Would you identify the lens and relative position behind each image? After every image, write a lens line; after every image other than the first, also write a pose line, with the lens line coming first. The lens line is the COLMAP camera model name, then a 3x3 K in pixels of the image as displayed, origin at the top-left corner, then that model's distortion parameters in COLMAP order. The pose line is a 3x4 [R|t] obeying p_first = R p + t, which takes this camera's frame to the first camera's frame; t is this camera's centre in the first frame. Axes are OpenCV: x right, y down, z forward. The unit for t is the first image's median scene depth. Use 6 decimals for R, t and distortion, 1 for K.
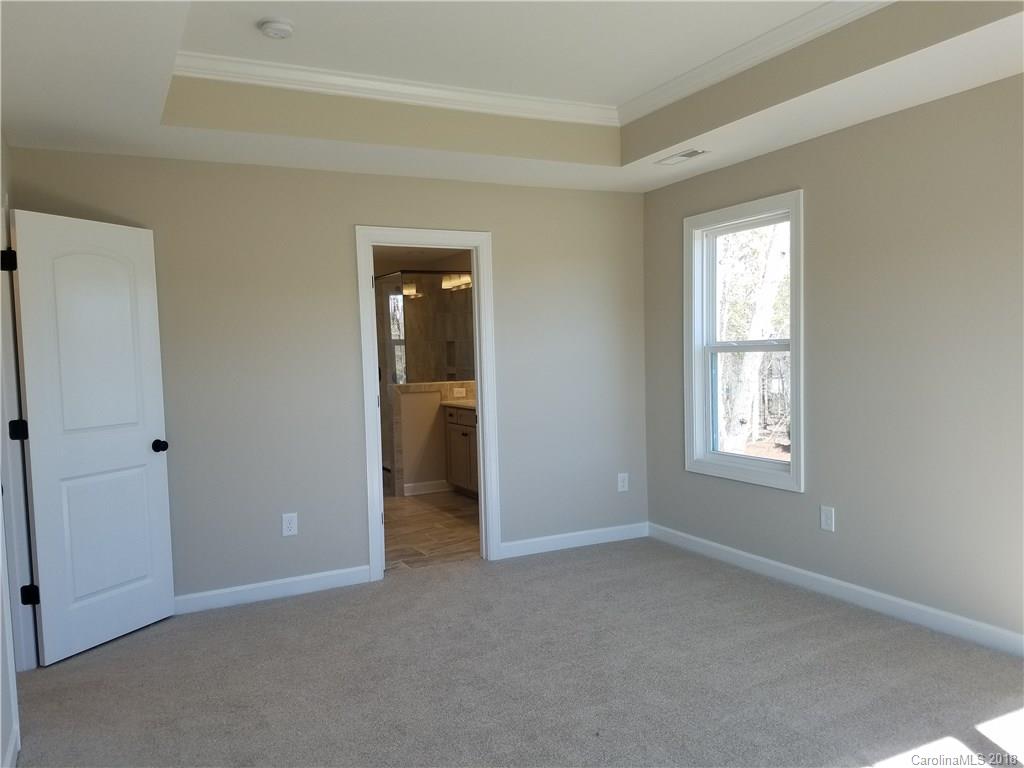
lens RADIAL K [[778.0, 0, 513.7], [0, 778.0, 384.4], [0, 0, 1]] dist [0.140365, -0.167807]
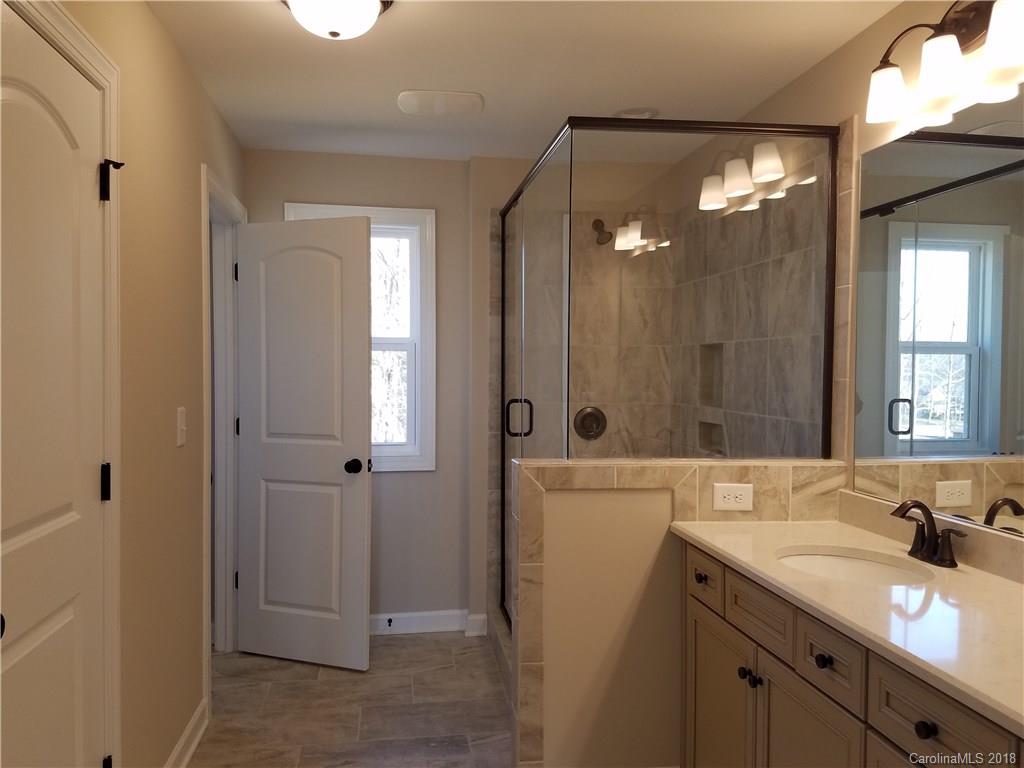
lens RADIAL K [[778.0, 0, 519.0], [0, 778.0, 387.5], [0, 0, 1]] dist [0.140365, -0.167807]
pose [[0.946717, 0.044889, -0.318924, -0.052251], [-0.051094, 0.998632, -0.011113, -0.026244], [0.317989, 0.026816, 0.947715, 0.670101]]
